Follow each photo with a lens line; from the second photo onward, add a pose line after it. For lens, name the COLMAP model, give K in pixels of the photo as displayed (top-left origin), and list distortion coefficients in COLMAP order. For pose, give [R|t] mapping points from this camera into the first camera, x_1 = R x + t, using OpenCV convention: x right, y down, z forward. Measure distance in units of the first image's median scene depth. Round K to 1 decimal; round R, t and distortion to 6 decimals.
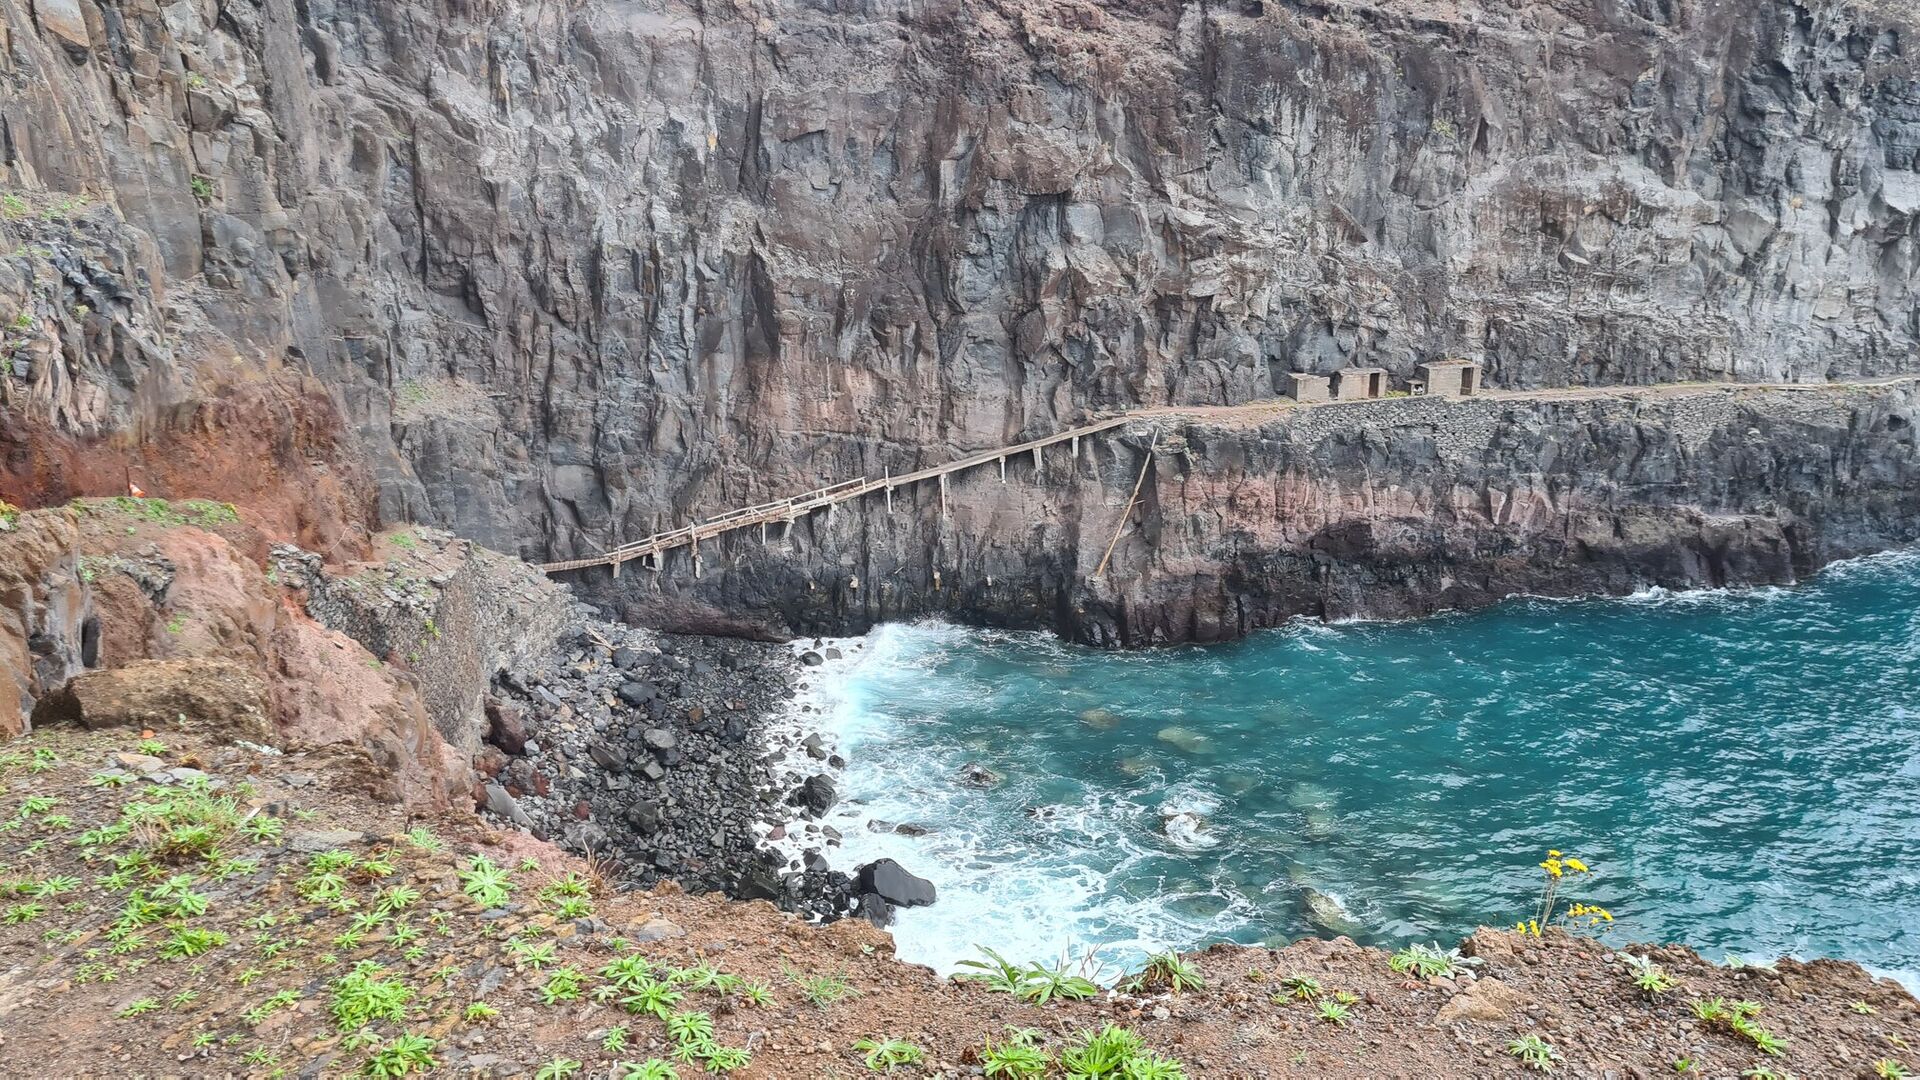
lens RADIAL K [[1478.1, 0, 908.9], [0, 1478.1, 543.7], [0, 0, 1]] dist [0.054378, -0.027253]
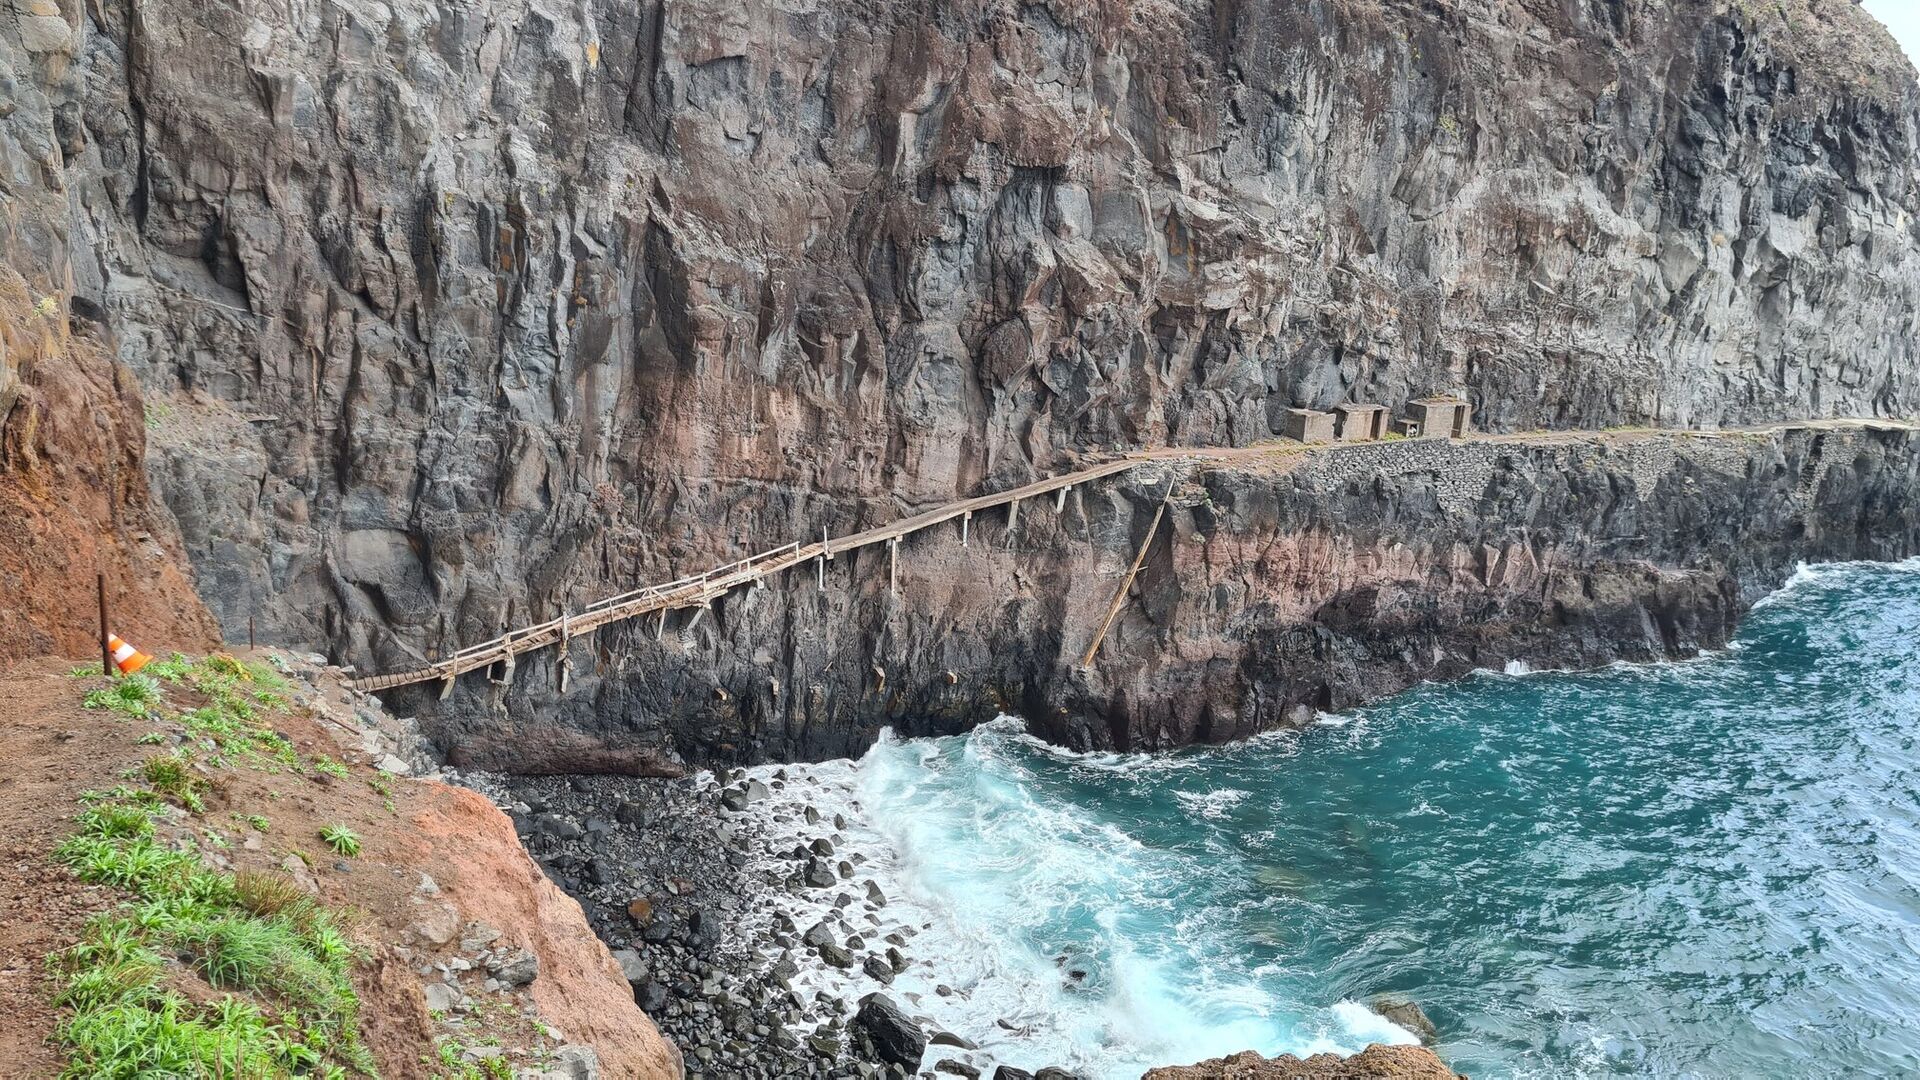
lens RADIAL K [[1478.1, 0, 928.4], [0, 1478.1, 556.0], [0, 0, 1]] dist [0.054378, -0.027253]
pose [[0.943891, -0.016570, 0.329842, -0.208542], [0.025405, 0.999424, -0.022494, -0.020152], [-0.329279, 0.029612, 0.943768, 0.297831]]
